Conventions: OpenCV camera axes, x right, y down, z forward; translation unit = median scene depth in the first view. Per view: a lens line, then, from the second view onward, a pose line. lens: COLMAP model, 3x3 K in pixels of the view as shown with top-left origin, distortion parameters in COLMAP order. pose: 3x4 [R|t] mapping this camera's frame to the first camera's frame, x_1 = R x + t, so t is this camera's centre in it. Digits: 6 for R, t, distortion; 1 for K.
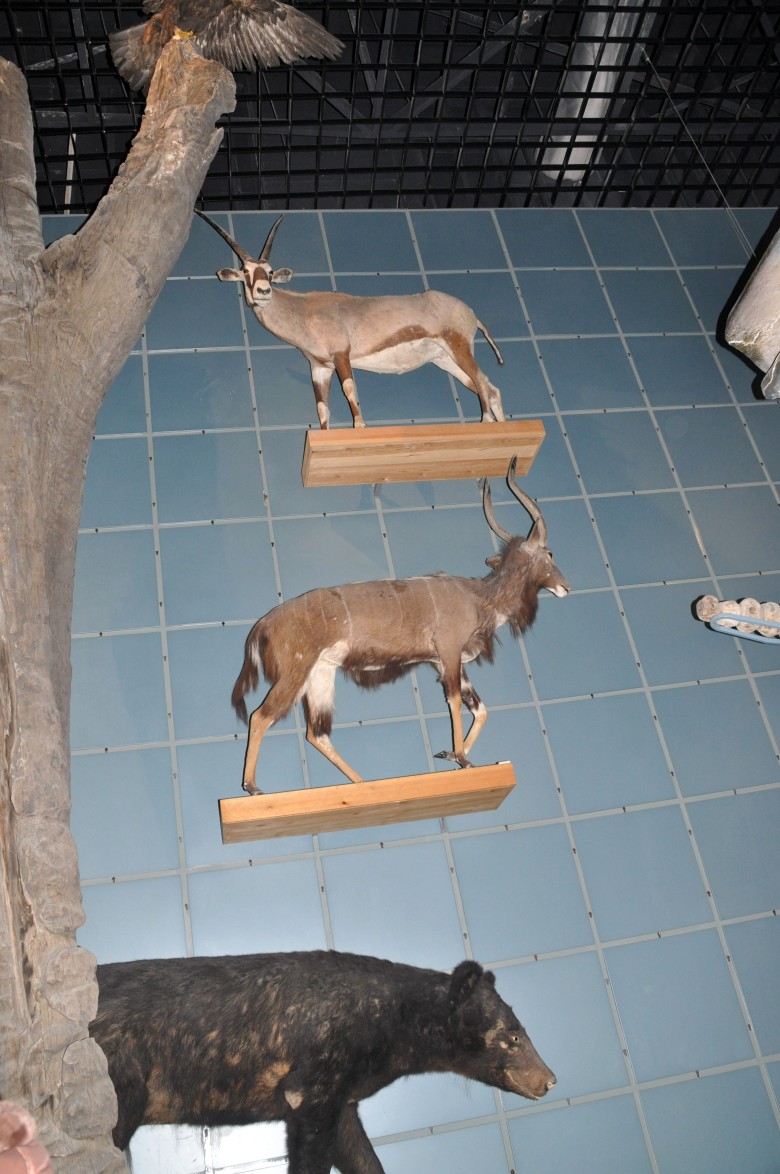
lens RADIAL K [[914.3, 0, 390.0], [0, 914.3, 587.0], [0, 0, 1]] dist [-0.063256, 0.000144]
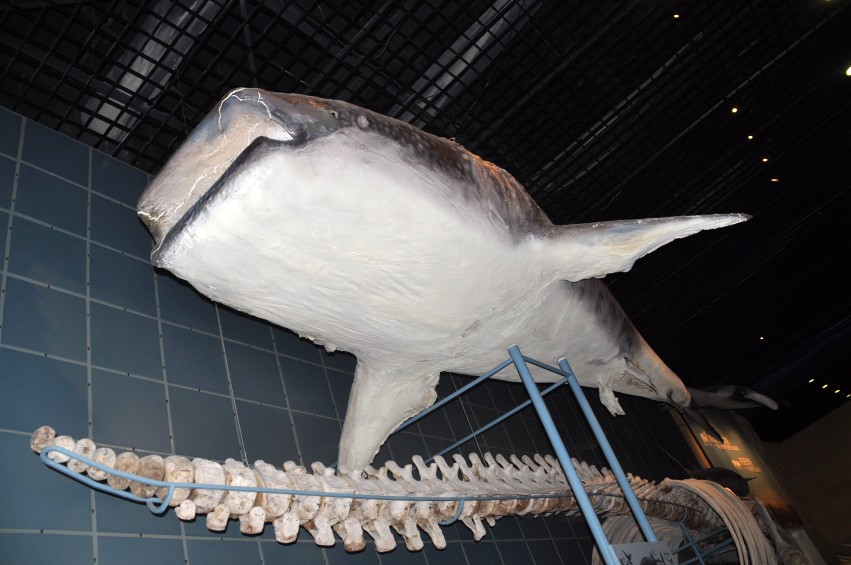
lens RADIAL K [[662.7, 0, 425.5], [0, 662.7, 282.5], [0, 0, 1]] dist [-0.063256, 0.000144]
pose [[0.712669, 0.348001, 0.609096, 0.092825], [-0.147959, 0.923312, -0.354406, 0.033310], [-0.685719, 0.162452, 0.709506, 0.095126]]
